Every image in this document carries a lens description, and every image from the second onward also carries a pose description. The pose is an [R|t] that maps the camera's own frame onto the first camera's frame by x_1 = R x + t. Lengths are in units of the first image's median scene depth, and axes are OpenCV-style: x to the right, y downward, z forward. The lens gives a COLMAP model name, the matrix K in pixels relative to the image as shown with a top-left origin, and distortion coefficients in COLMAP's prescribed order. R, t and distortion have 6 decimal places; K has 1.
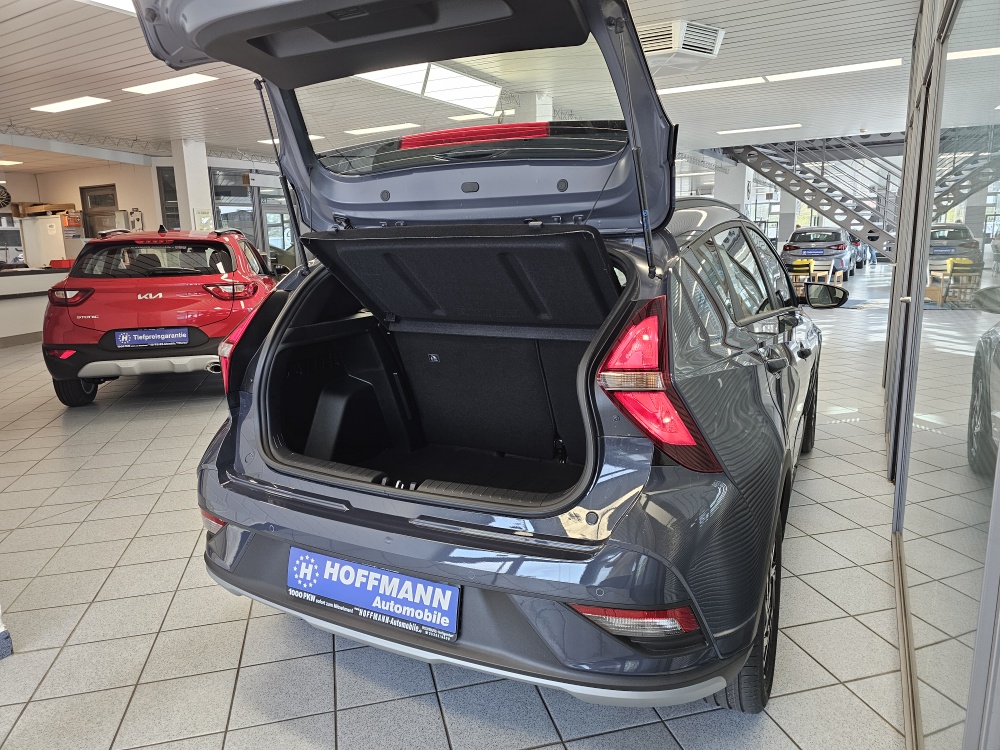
lens RADIAL K [[690.2, 0, 493.9], [0, 690.2, 368.7], [0, 0, 1]] dist [0.039865, -0.031462]
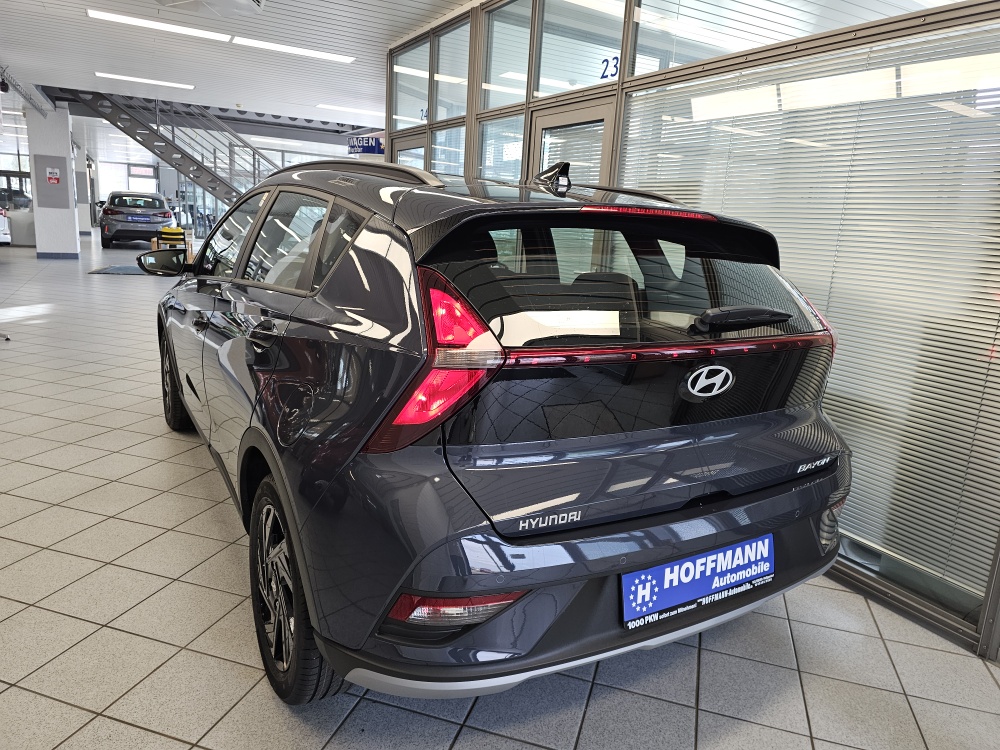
lens RADIAL K [[690.2, 0, 506.7], [0, 690.2, 370.6], [0, 0, 1]] dist [0.039865, -0.031462]
pose [[0.501884, -0.132896, 0.854664, -1.094313], [0.090754, 0.990762, 0.100765, -0.092464], [-0.860161, 0.026992, 0.509308, 0.711388]]
